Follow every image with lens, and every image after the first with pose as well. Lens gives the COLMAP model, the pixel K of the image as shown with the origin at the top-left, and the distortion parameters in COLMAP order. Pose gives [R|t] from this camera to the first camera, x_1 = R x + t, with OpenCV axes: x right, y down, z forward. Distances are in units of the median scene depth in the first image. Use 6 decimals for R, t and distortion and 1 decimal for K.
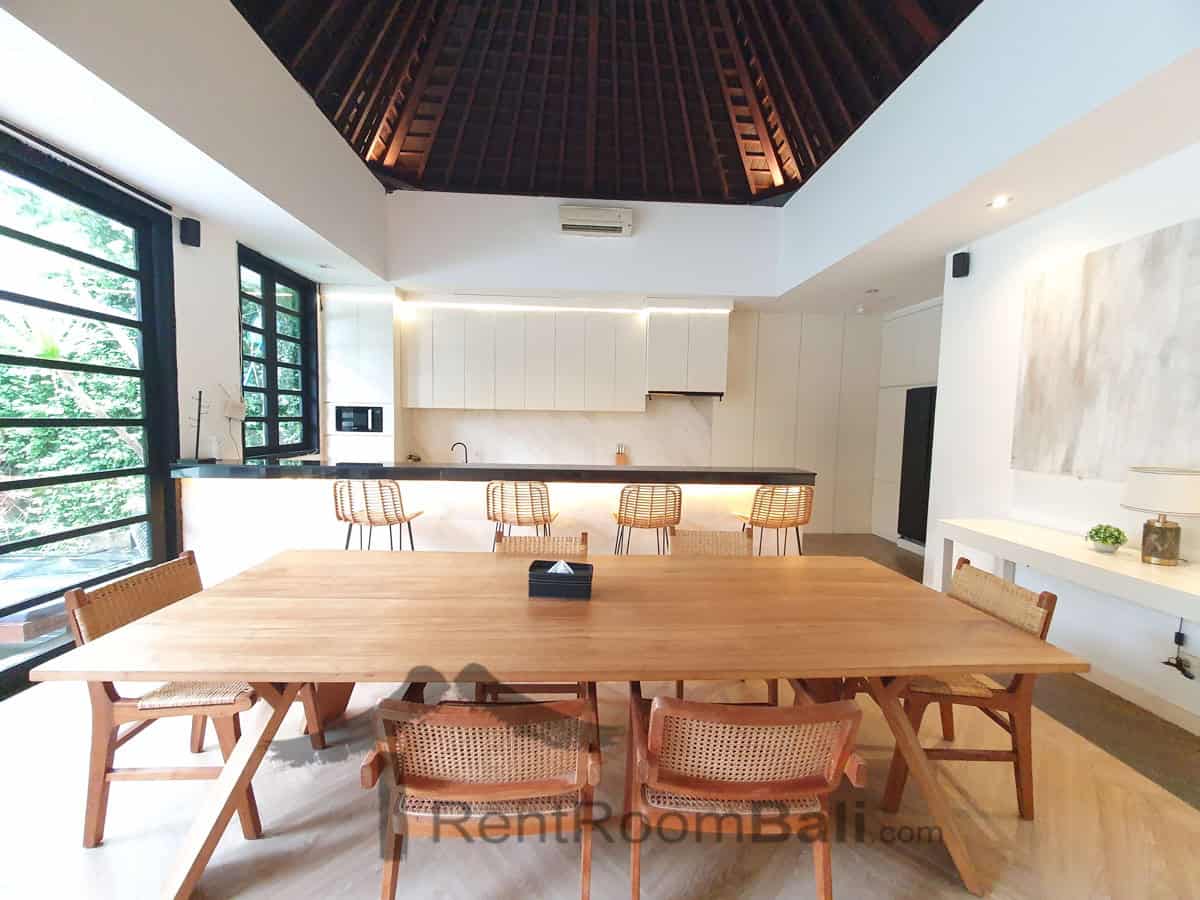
lens RADIAL K [[471.5, 0, 604.5], [0, 471.5, 448.5], [0, 0, 1]] dist [0.006278, 0.000148]
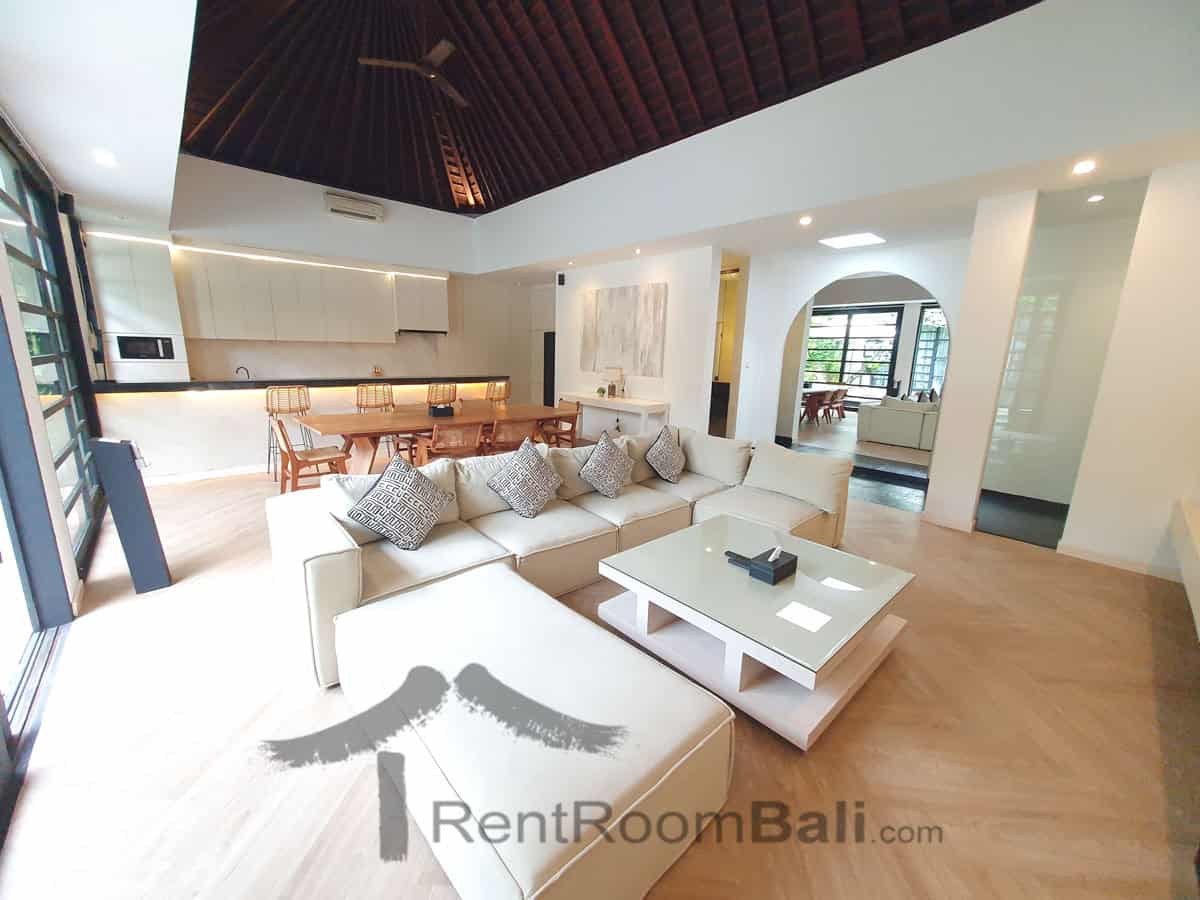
lens RADIAL K [[480.9, 0, 594.4], [0, 480.9, 449.2], [0, 0, 1]] dist [0.011060, 0.000064]
pose [[0.787424, -0.126367, 0.603320, -0.458735], [0.030021, 0.985461, 0.167227, 0.019383], [-0.615680, -0.113566, 0.779770, -0.738807]]
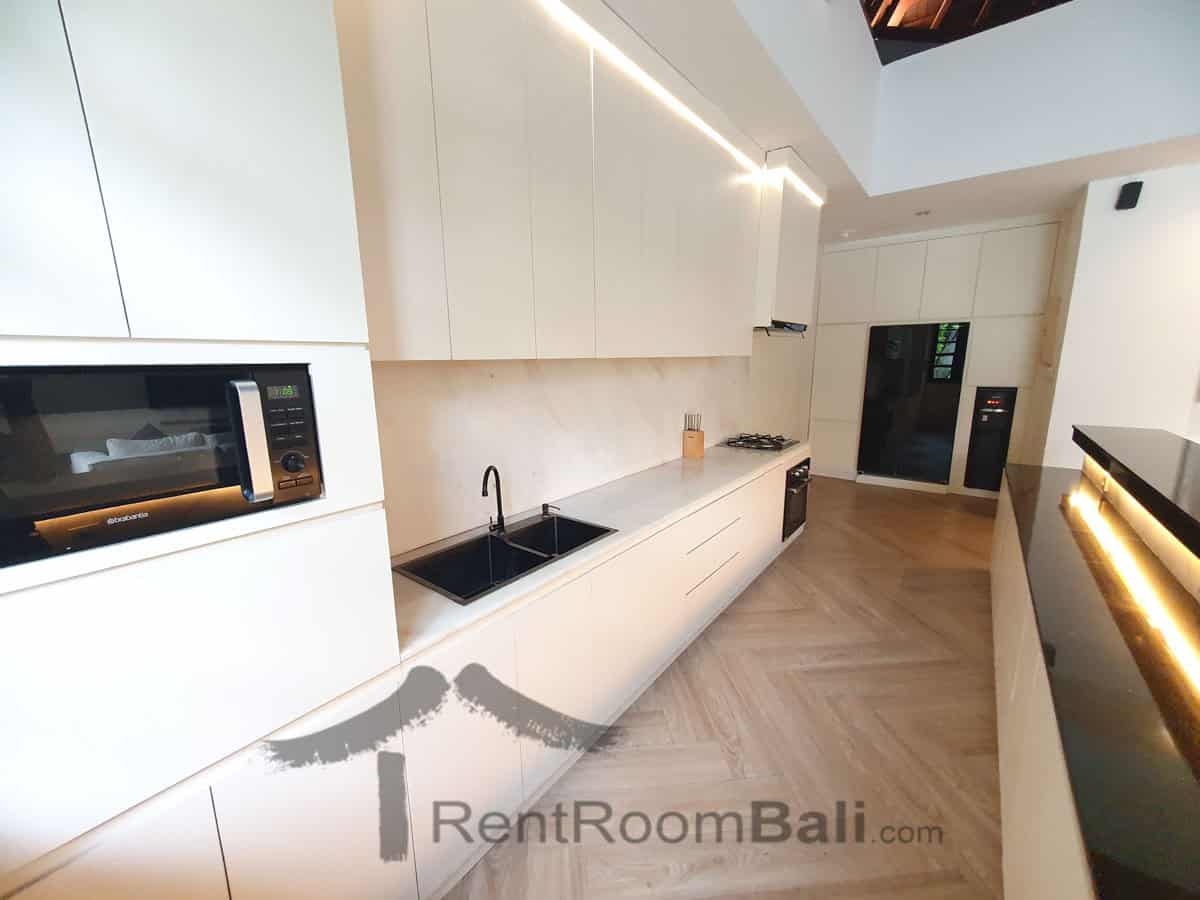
lens RADIAL K [[480.9, 0, 594.4], [0, 480.9, 449.2], [0, 0, 1]] dist [0.011060, 0.000064]
pose [[0.639062, -0.168240, 0.750530, -0.618722], [0.080398, 0.985051, 0.152354, -0.084719], [-0.764942, -0.037022, 0.643034, 0.905970]]
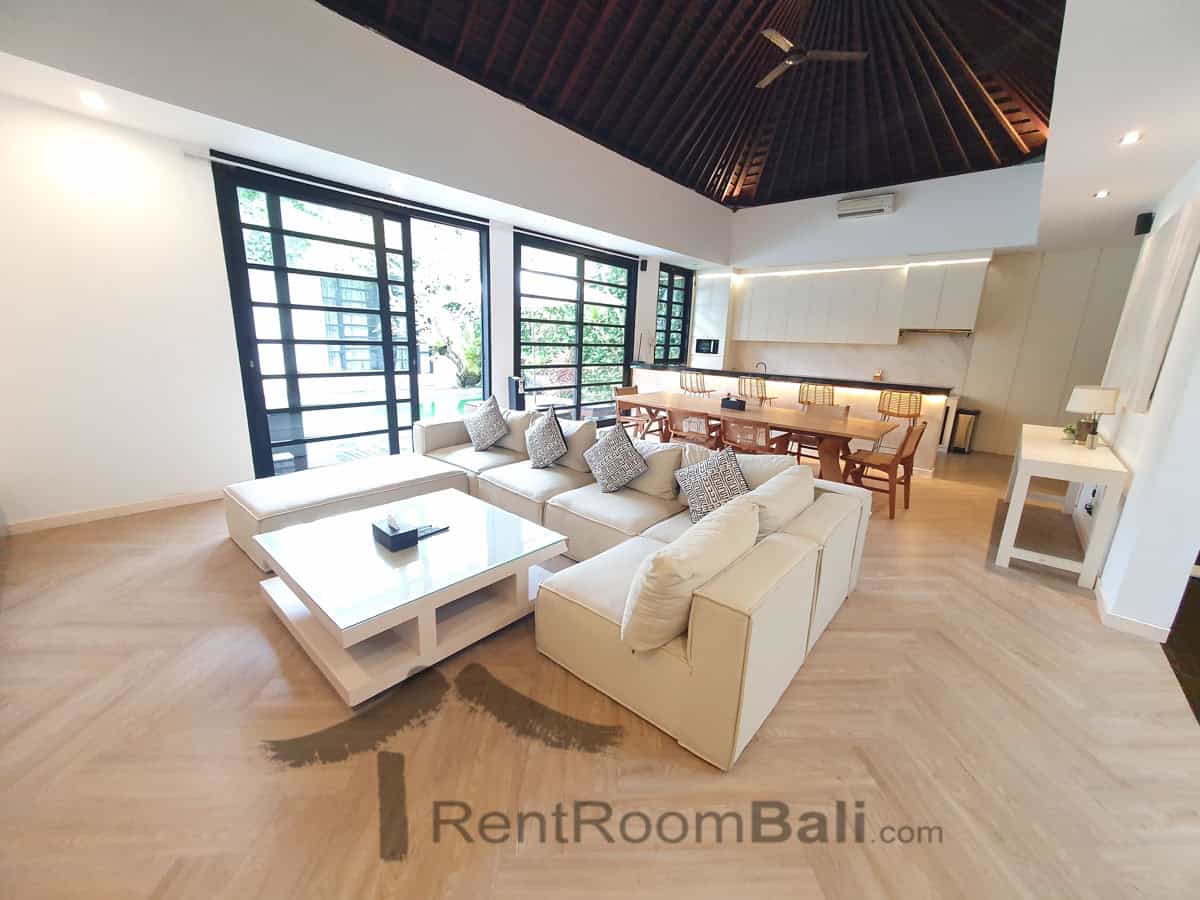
lens RADIAL K [[471.5, 0, 604.5], [0, 471.5, 448.5], [0, 0, 1]] dist [0.006278, 0.000148]
pose [[0.715480, 0.167665, -0.678216, 0.544890], [-0.067223, 0.982793, 0.172045, 0.041799], [0.695392, -0.077503, 0.714439, -0.657486]]
